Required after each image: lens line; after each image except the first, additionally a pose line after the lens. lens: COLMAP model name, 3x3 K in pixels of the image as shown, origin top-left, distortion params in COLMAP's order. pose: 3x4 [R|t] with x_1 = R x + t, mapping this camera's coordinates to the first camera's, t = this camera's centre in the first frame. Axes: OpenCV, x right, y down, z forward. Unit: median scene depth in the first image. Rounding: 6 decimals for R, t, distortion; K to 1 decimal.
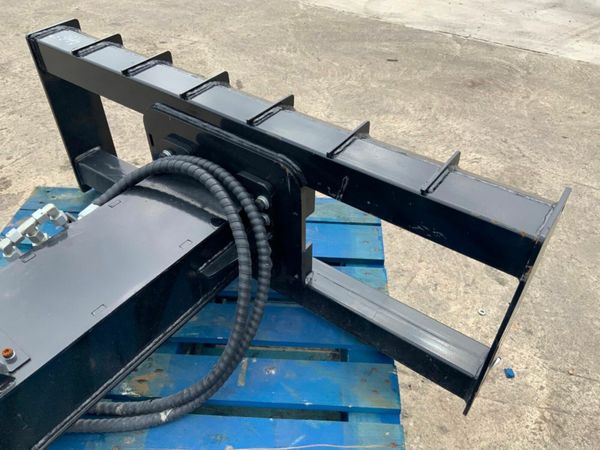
lens RADIAL K [[503.1, 0, 300.0], [0, 503.1, 225.0], [0, 0, 1]] dist [0.087065, -0.167403]
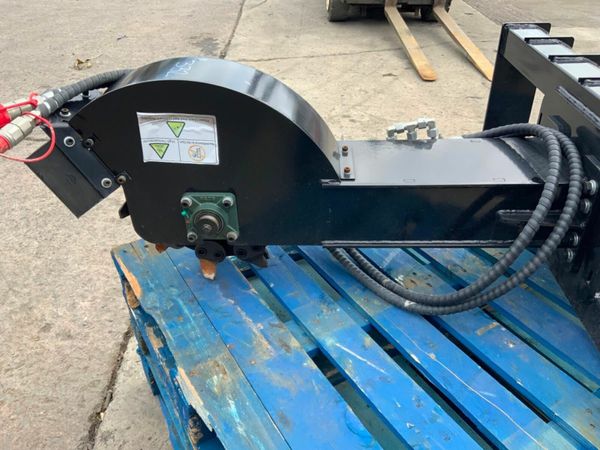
lens RADIAL K [[500.5, 0, 300.0], [0, 500.5, 225.0], [0, 0, 1]] dist [0.078134, -0.139639]
pose [[0.564373, 0.448277, -0.693203, 0.306213], [-0.529959, 0.840579, 0.112114, 0.198040], [0.632950, 0.304095, 0.711969, -0.071444]]
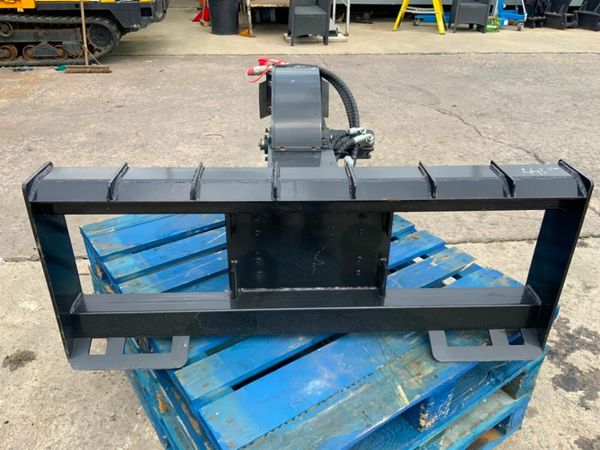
lens RADIAL K [[500.5, 0, 300.0], [0, 500.5, 225.0], [0, 0, 1]] dist [0.078134, -0.139639]
pose [[-0.778473, 0.292815, -0.555192, 0.530282], [-0.425571, 0.403941, 0.809766, -1.047496], [0.461377, 0.866655, -0.189844, 1.211797]]
